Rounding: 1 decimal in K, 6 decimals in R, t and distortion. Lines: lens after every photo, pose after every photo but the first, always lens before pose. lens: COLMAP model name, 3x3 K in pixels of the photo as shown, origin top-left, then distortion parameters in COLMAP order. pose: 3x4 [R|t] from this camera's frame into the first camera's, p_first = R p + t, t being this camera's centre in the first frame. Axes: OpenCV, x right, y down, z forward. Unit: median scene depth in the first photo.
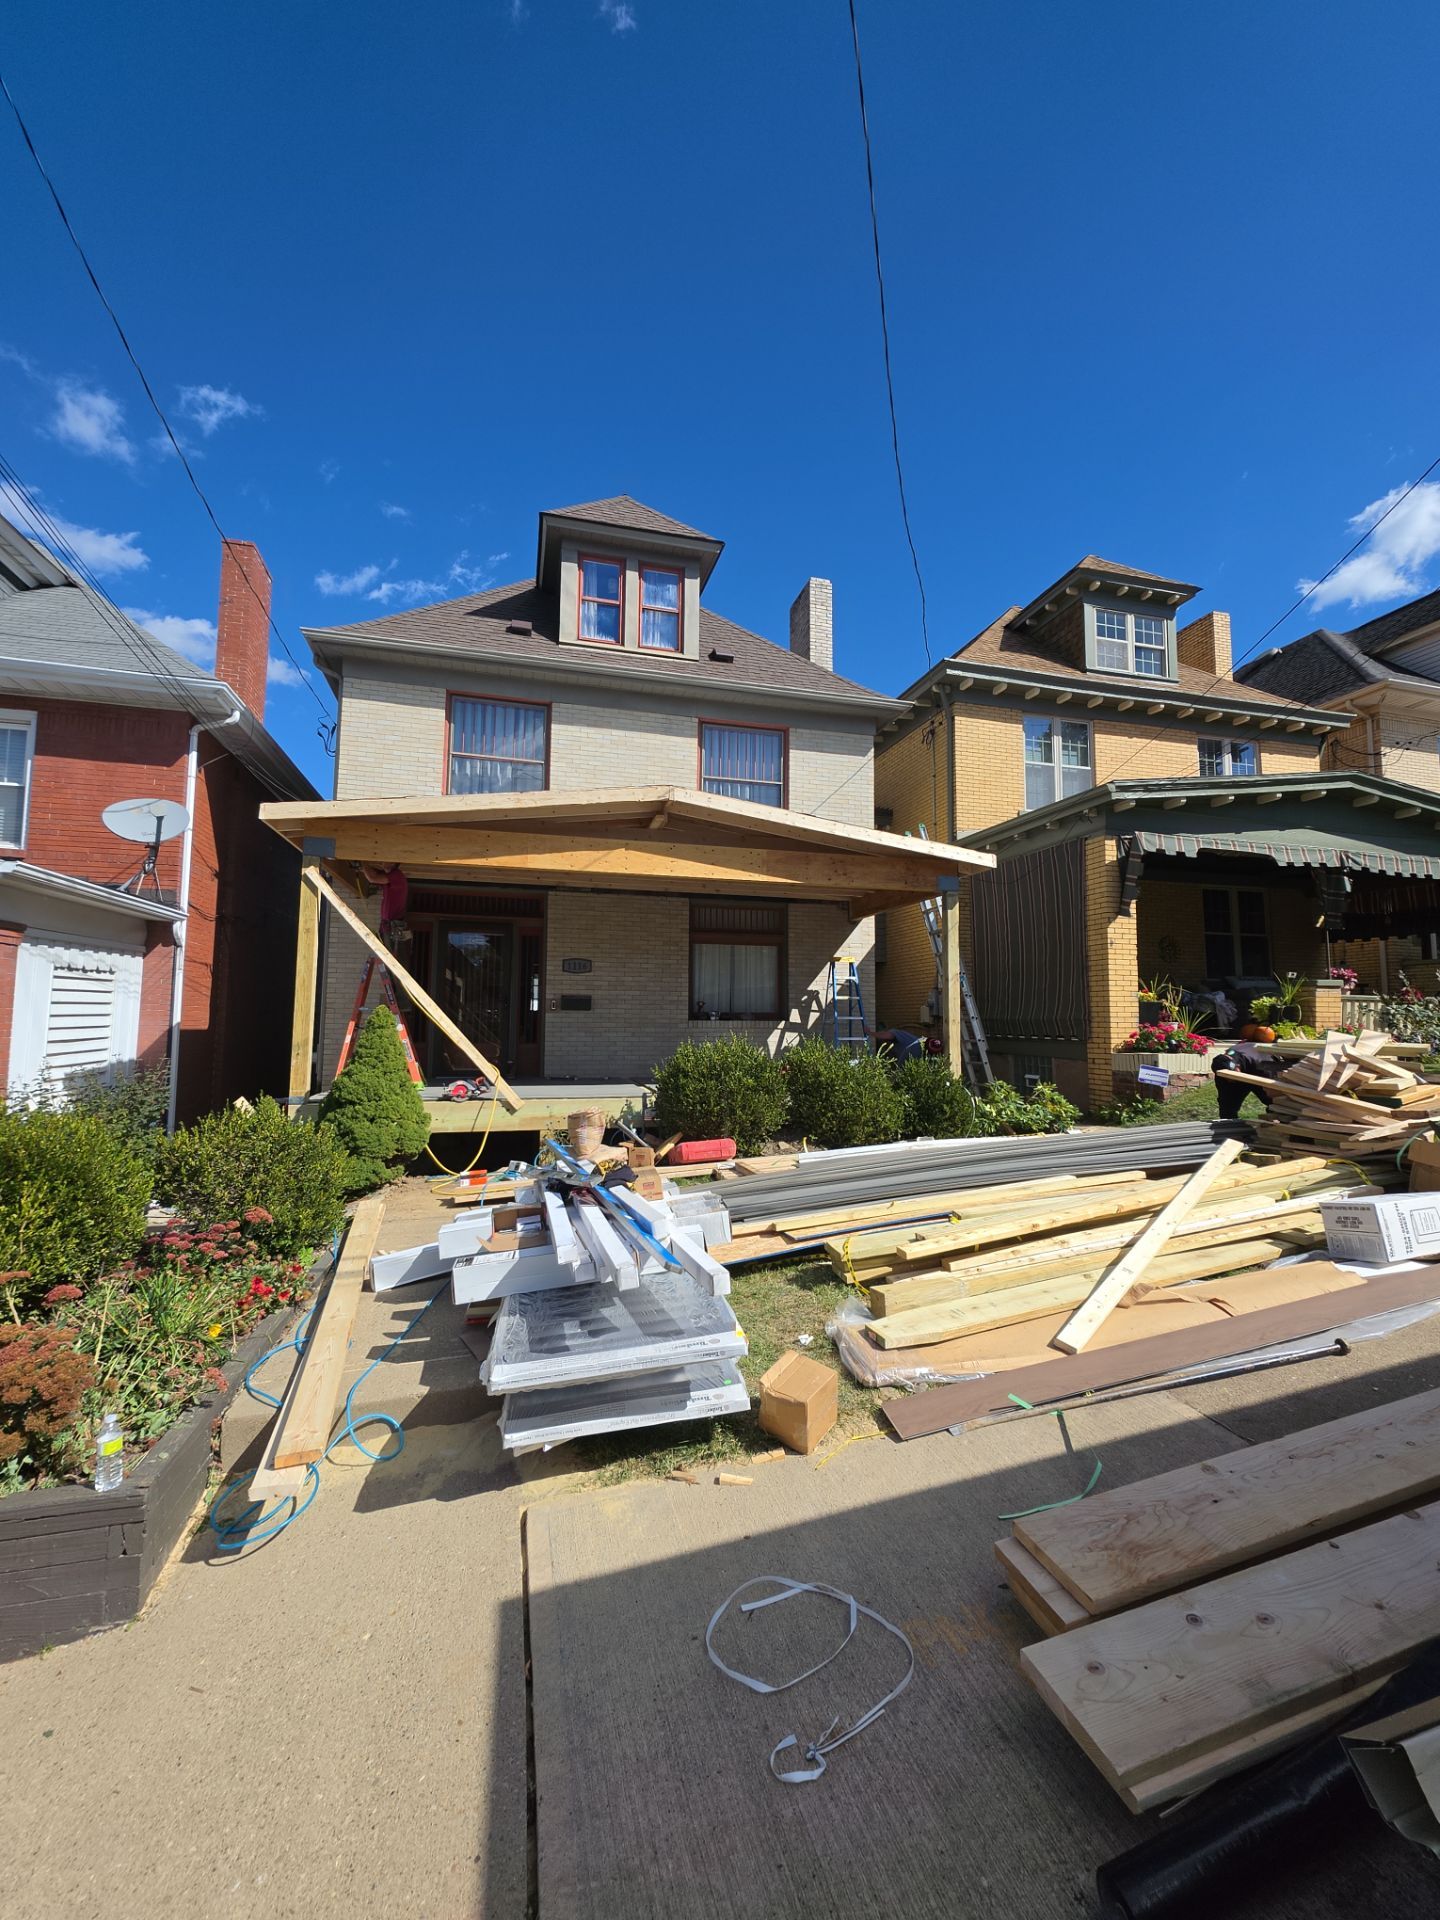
lens RADIAL K [[804.3, 0, 726.3], [0, 804.3, 954.1], [0, 0, 1]] dist [0.002990, 0.000053]
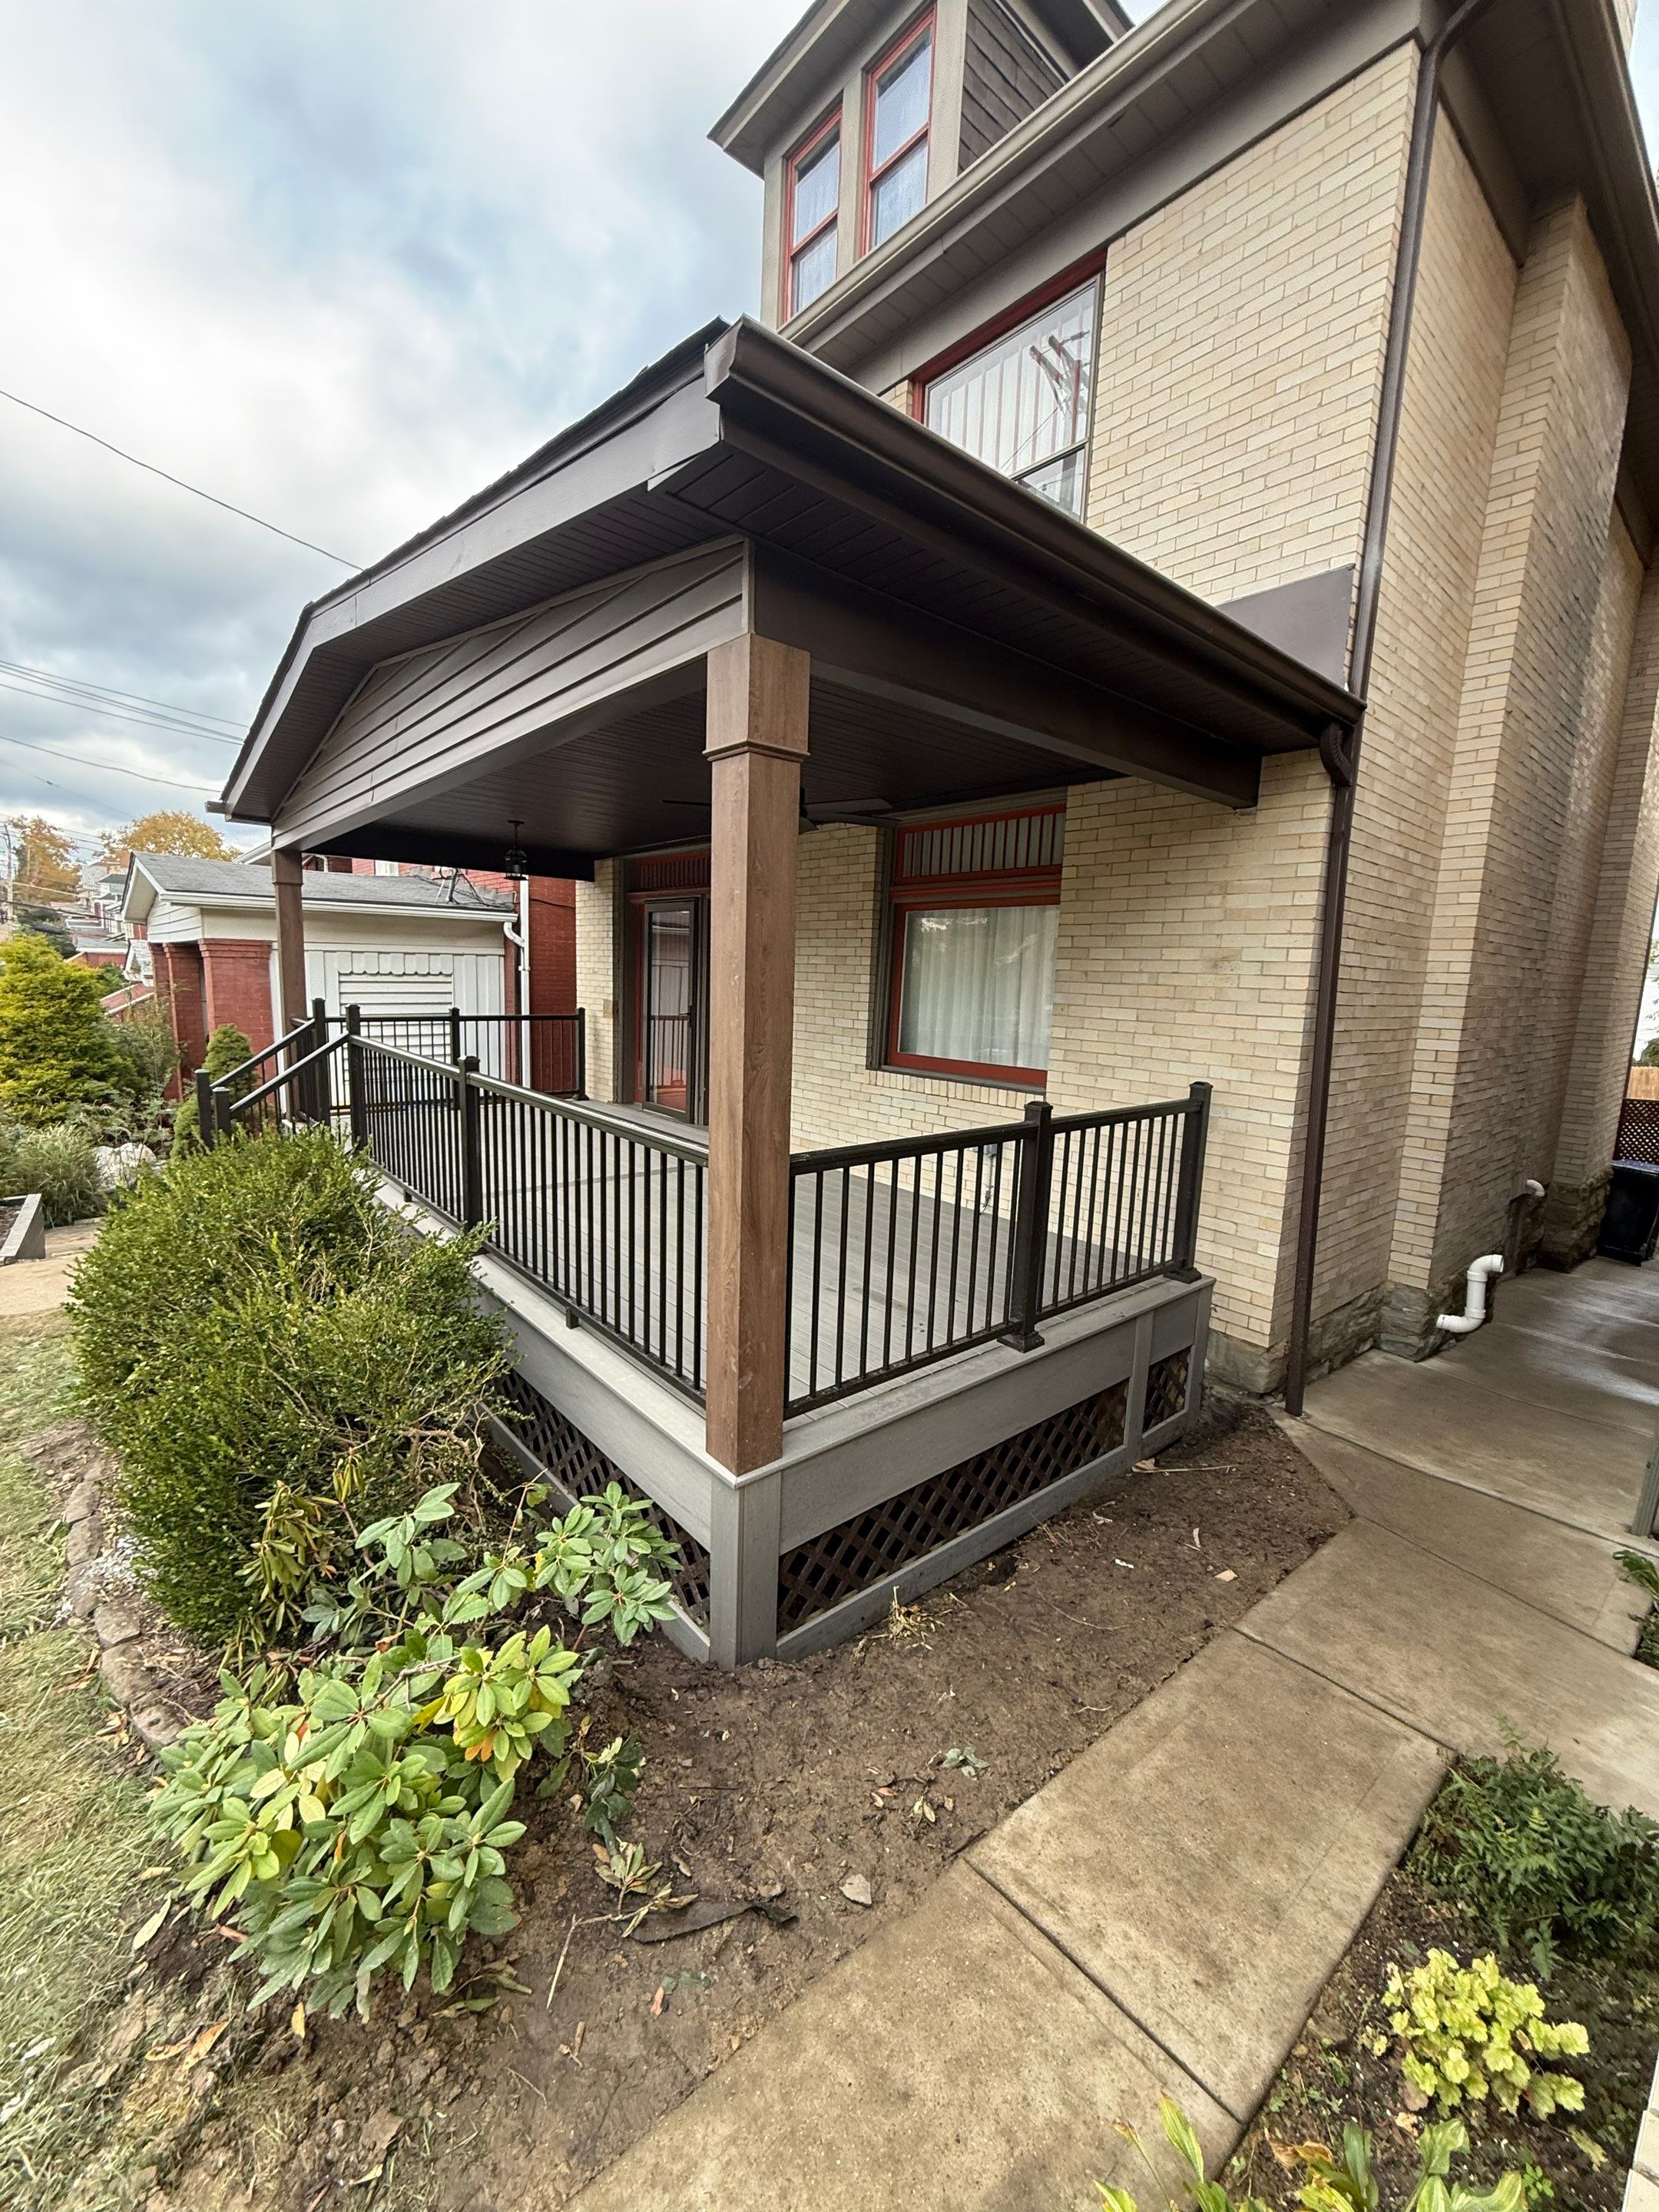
lens RADIAL K [[879.8, 0, 827.8], [0, 879.8, 1098.7], [0, 0, 1]] dist [0.000110, -0.000196]
pose [[0.434745, 0.135095, -0.890363, 0.458097], [0.043284, 0.984407, 0.170499, 0.005413], [0.899513, -0.112662, 0.422119, 0.782873]]
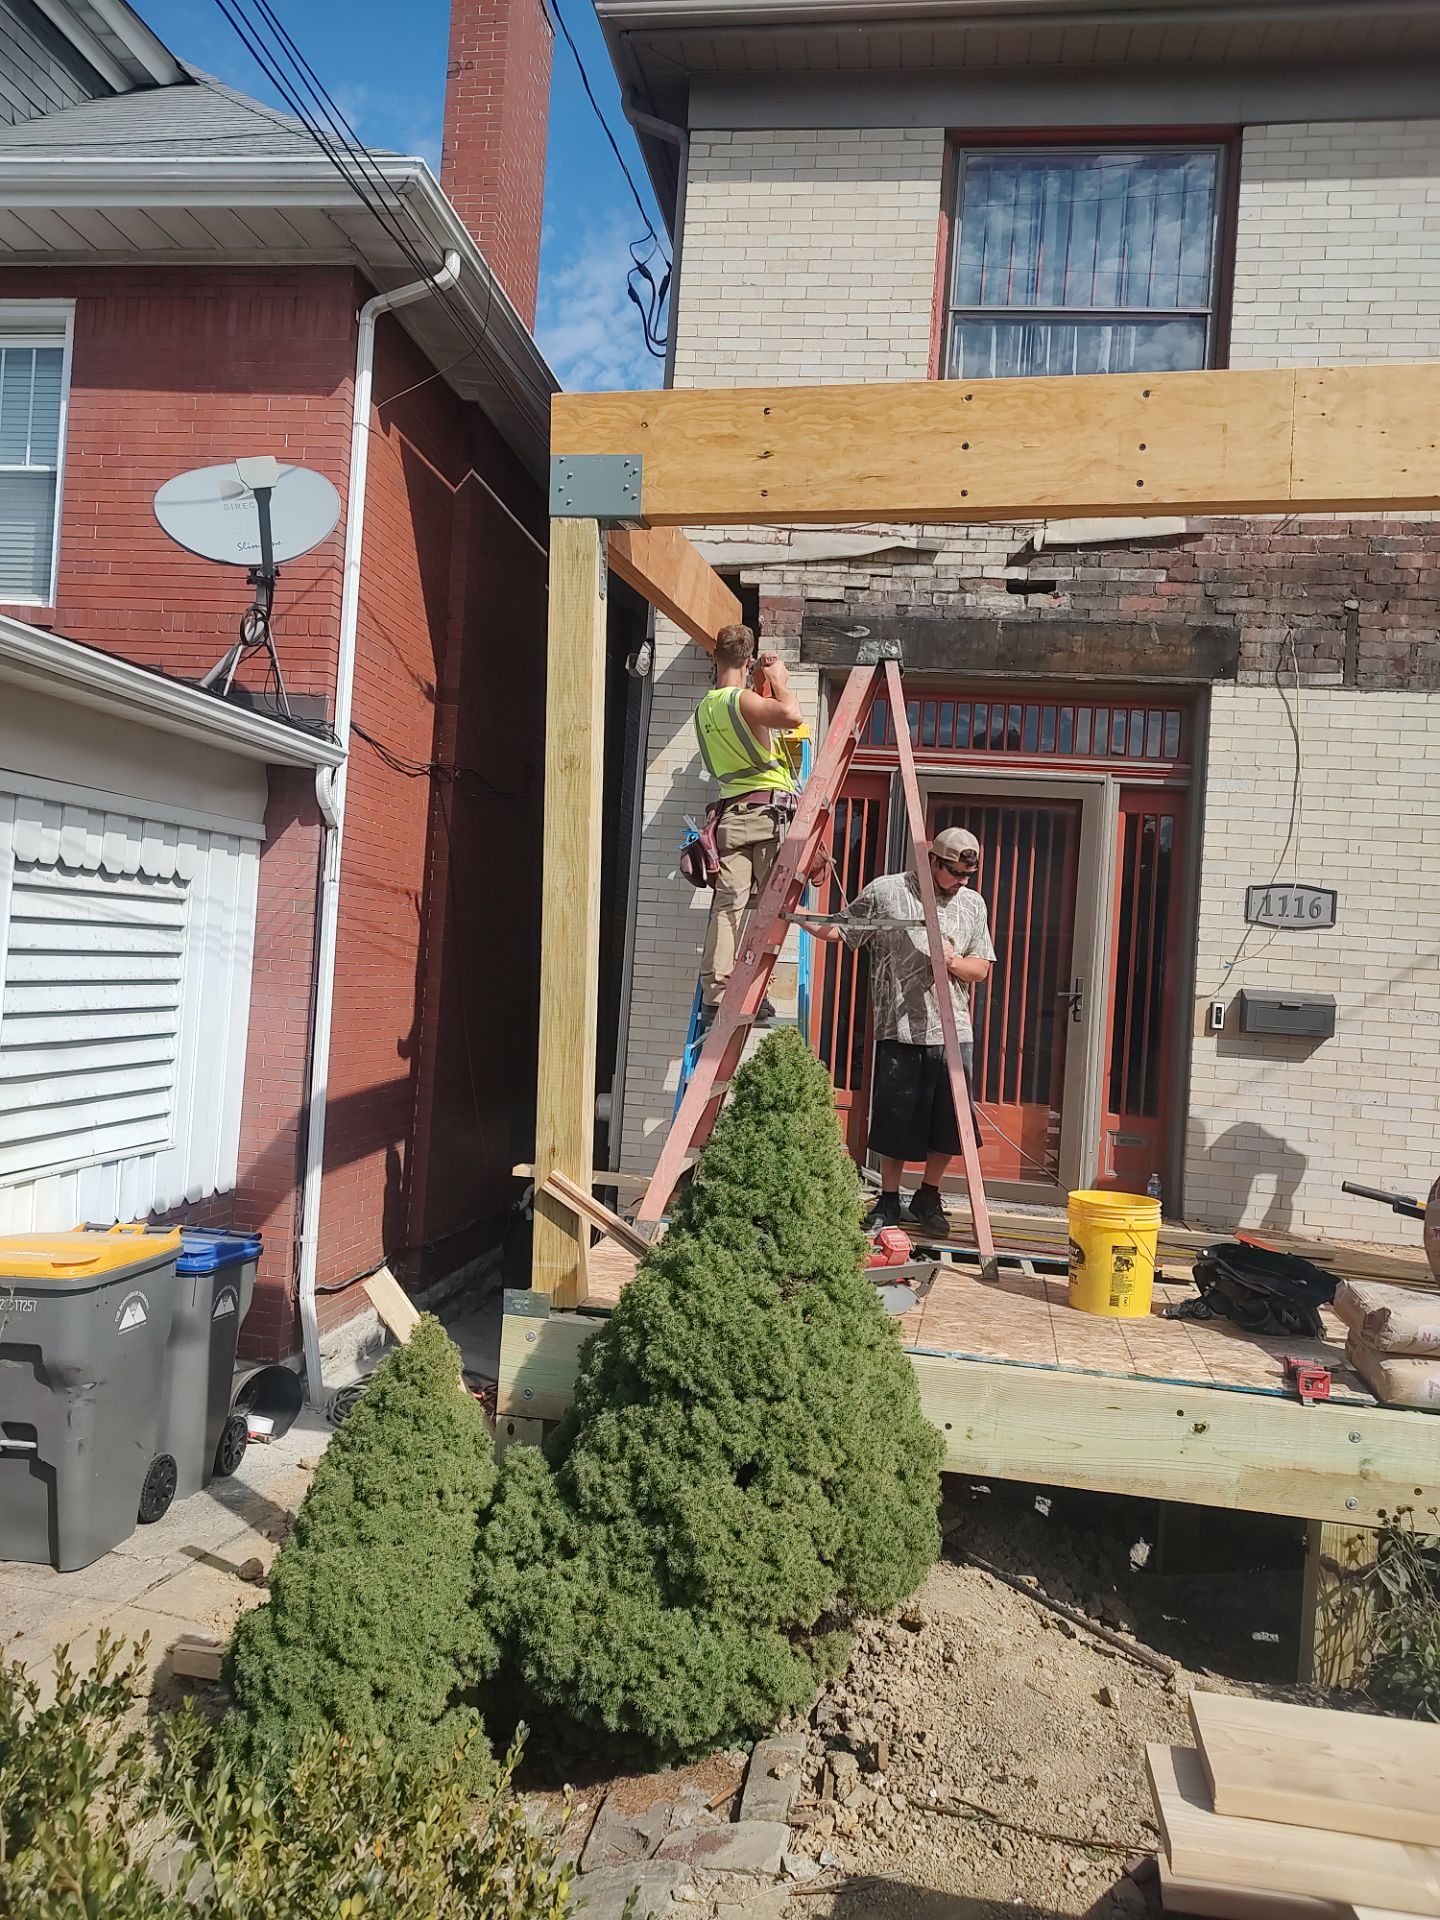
lens RADIAL K [[1373.8, 0, 720.0], [0, 1373.8, 960.0], [0, 0, 1]] dist [0.044529, -0.061382]
pose [[0.914607, 0.048378, -0.401440, -0.172881], [-0.025291, 0.997717, 0.062615, 0.009034], [0.403553, -0.047116, 0.913742, 0.371694]]
